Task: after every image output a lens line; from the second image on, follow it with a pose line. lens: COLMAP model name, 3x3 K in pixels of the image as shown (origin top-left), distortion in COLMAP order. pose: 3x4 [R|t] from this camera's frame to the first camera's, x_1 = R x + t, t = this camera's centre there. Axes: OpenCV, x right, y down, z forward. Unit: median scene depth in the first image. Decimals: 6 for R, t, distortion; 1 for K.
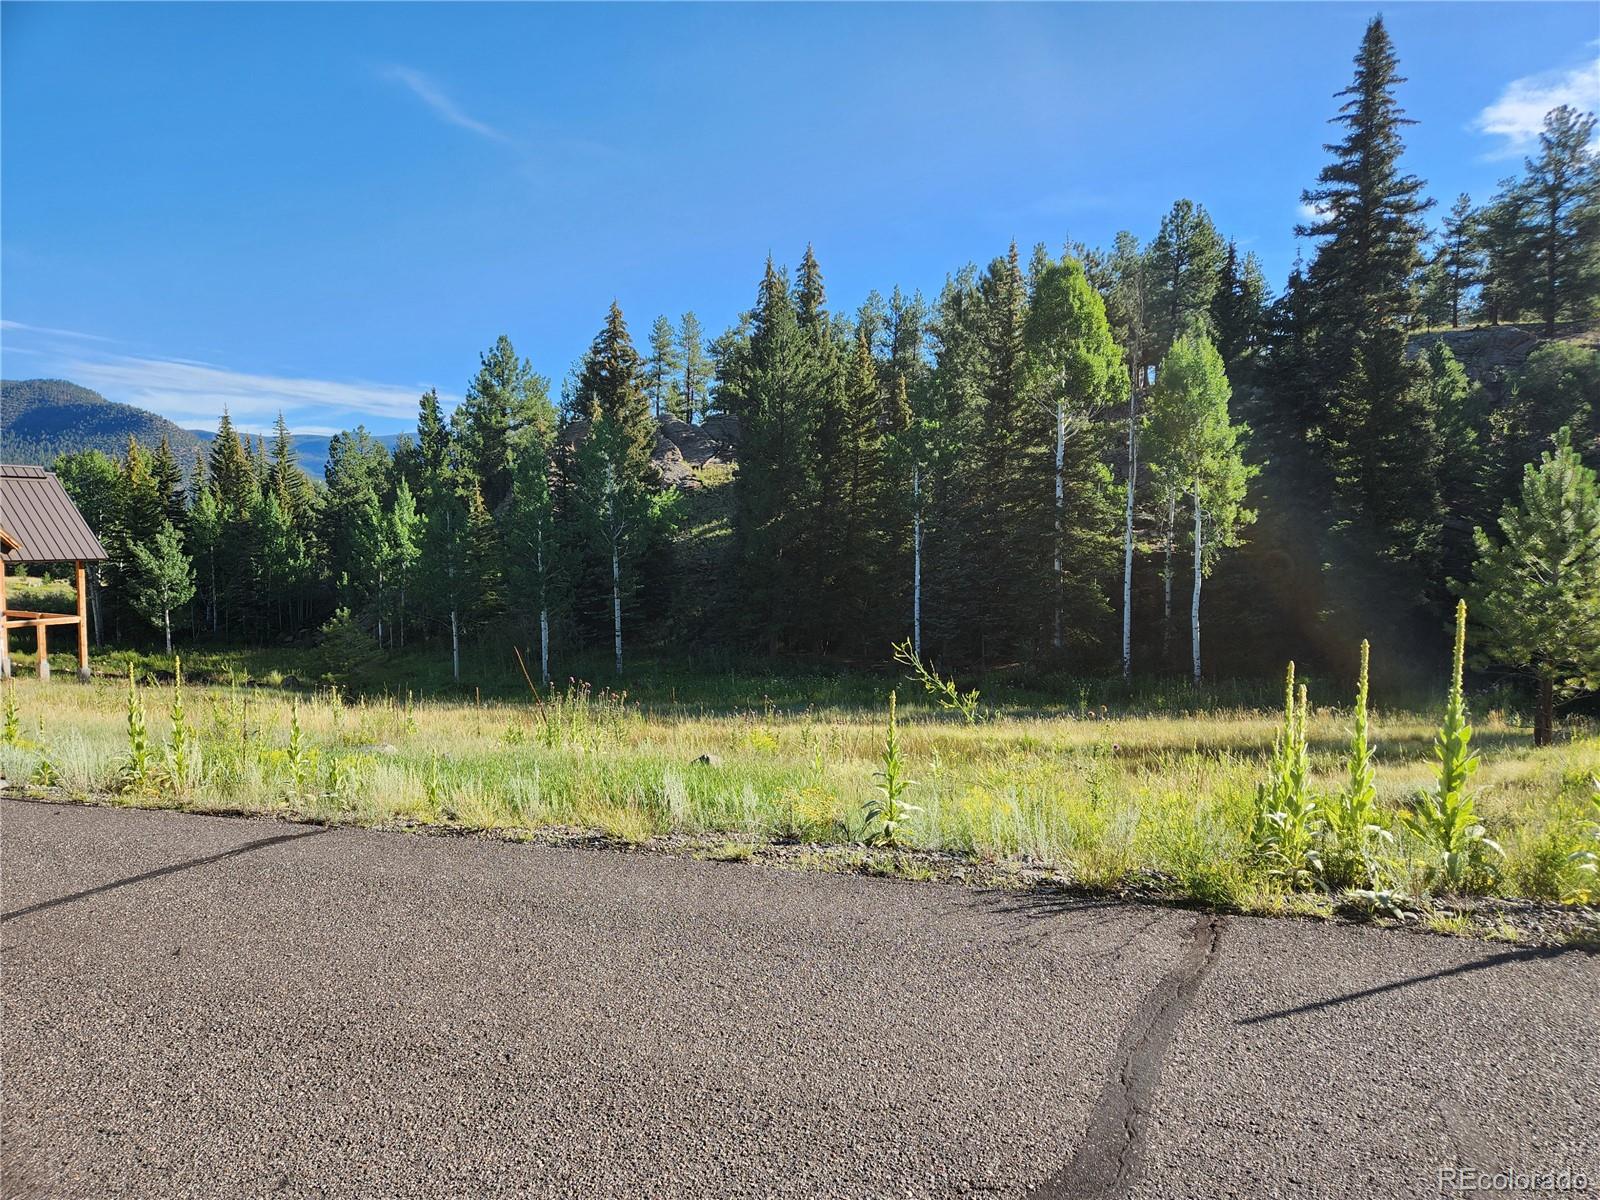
lens RADIAL K [[1065.4, 0, 810.8], [0, 1065.4, 611.1], [0, 0, 1]] dist [0.086953, -0.069011]
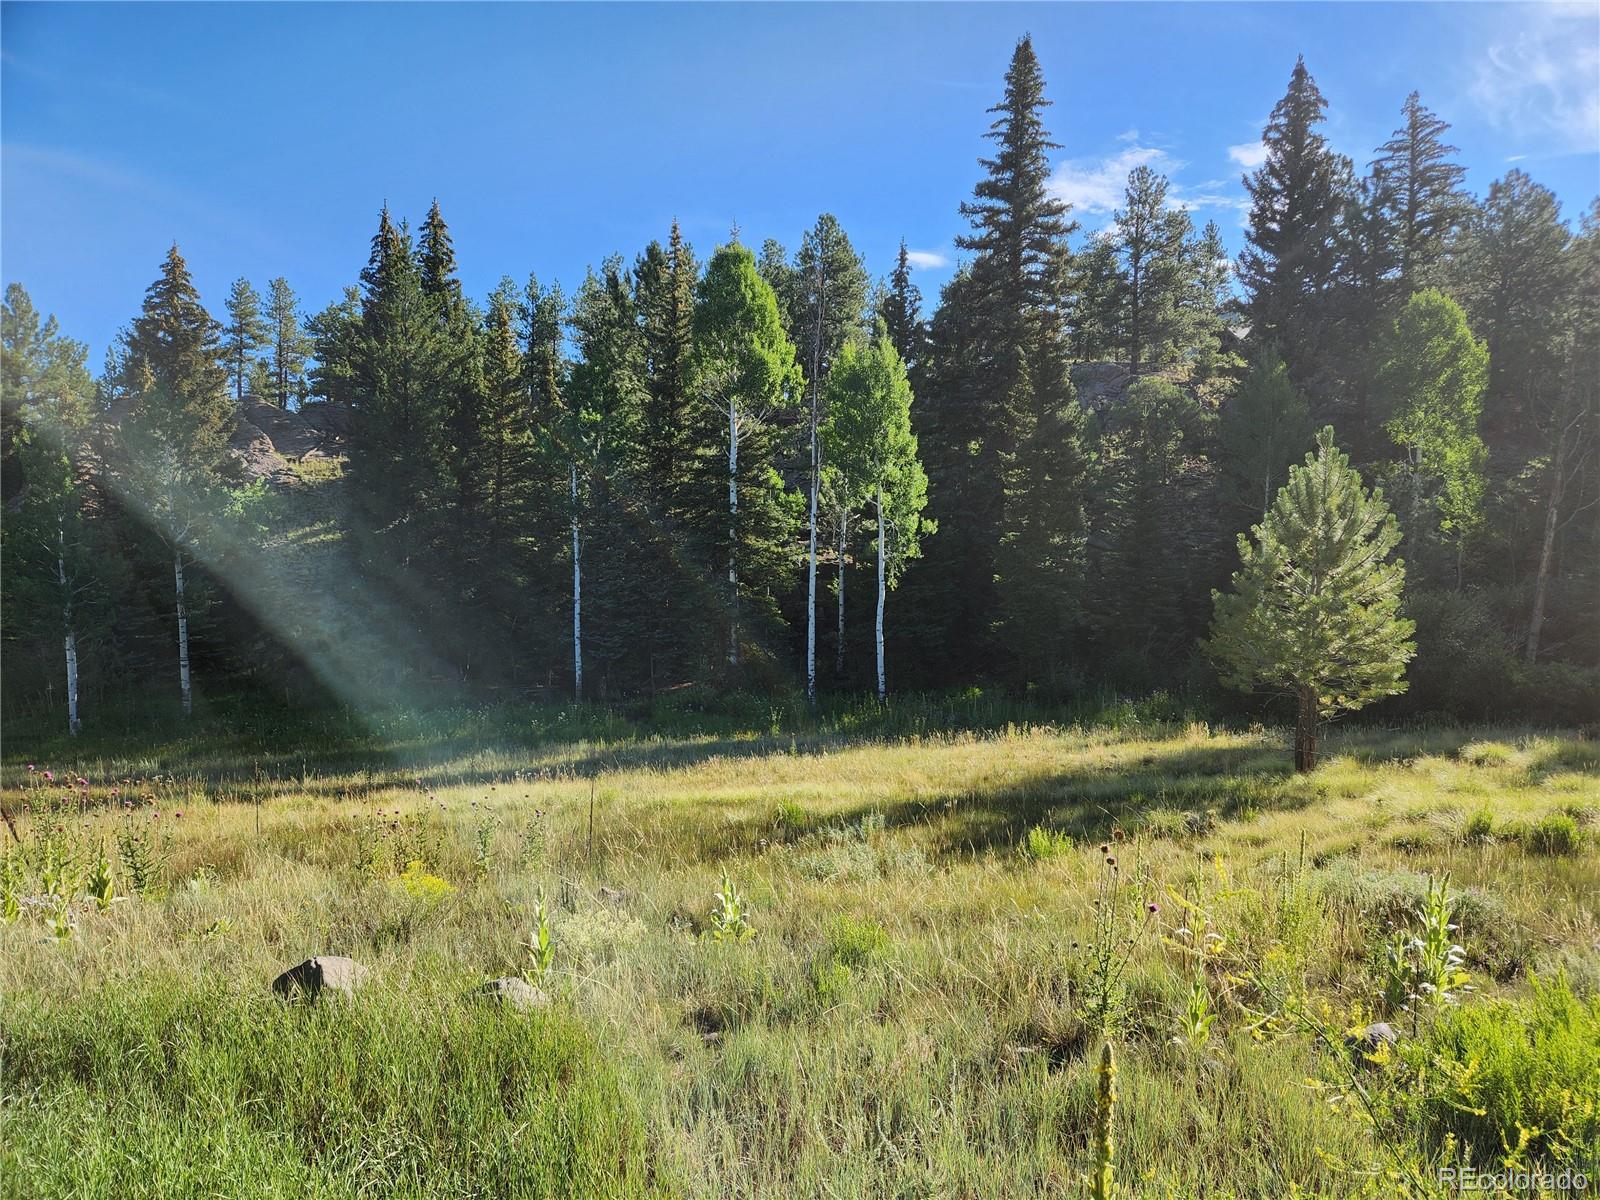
lens RADIAL K [[1061.8, 0, 813.6], [0, 1061.8, 621.6], [0, 0, 1]] dist [0.088412, -0.075142]
pose [[0.942674, -0.014645, 0.333395, -0.010106], [0.014885, 0.999888, 0.001834, -0.004173], [-0.333384, 0.003234, 0.942786, 0.102010]]
